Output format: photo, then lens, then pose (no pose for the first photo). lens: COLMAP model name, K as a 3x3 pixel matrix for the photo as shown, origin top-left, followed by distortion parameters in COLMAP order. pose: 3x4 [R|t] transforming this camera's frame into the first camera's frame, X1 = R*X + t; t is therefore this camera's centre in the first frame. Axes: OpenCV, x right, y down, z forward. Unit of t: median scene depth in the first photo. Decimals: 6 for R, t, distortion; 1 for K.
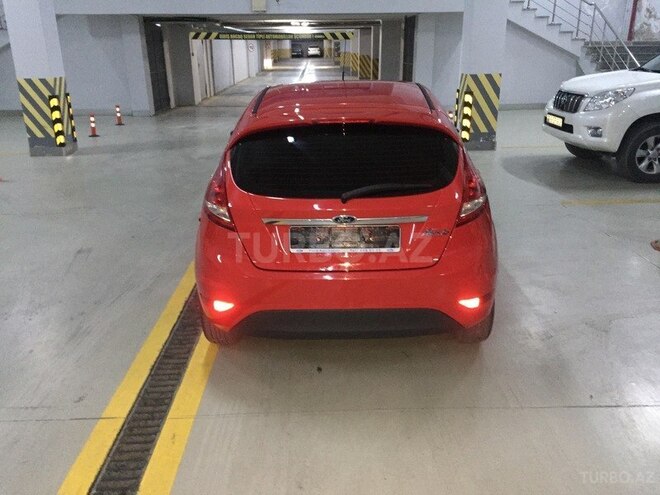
lens RADIAL K [[561.8, 0, 330.0], [0, 561.8, 247.5], [0, 0, 1]] dist [-0.005210, -0.006438]
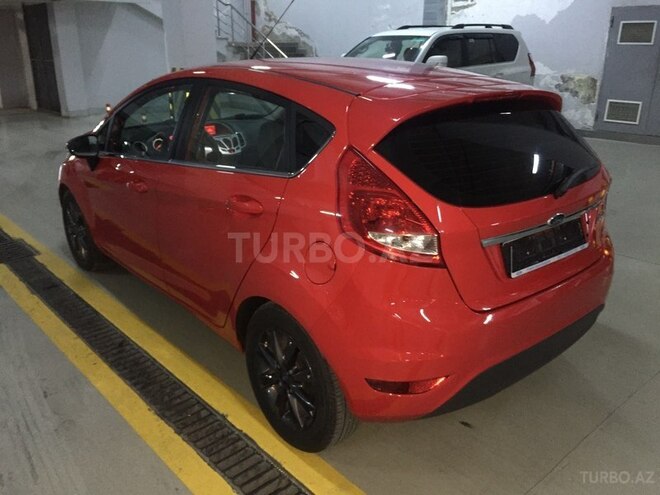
lens RADIAL K [[569.4, 0, 330.0], [0, 569.4, 247.5], [0, 0, 1]] dist [0.009132, 0.003996]
pose [[0.754537, -0.196580, 0.626123, -0.130456], [0.205281, 0.976903, 0.059329, -0.022617], [-0.623324, 0.083765, 0.777464, 0.106210]]
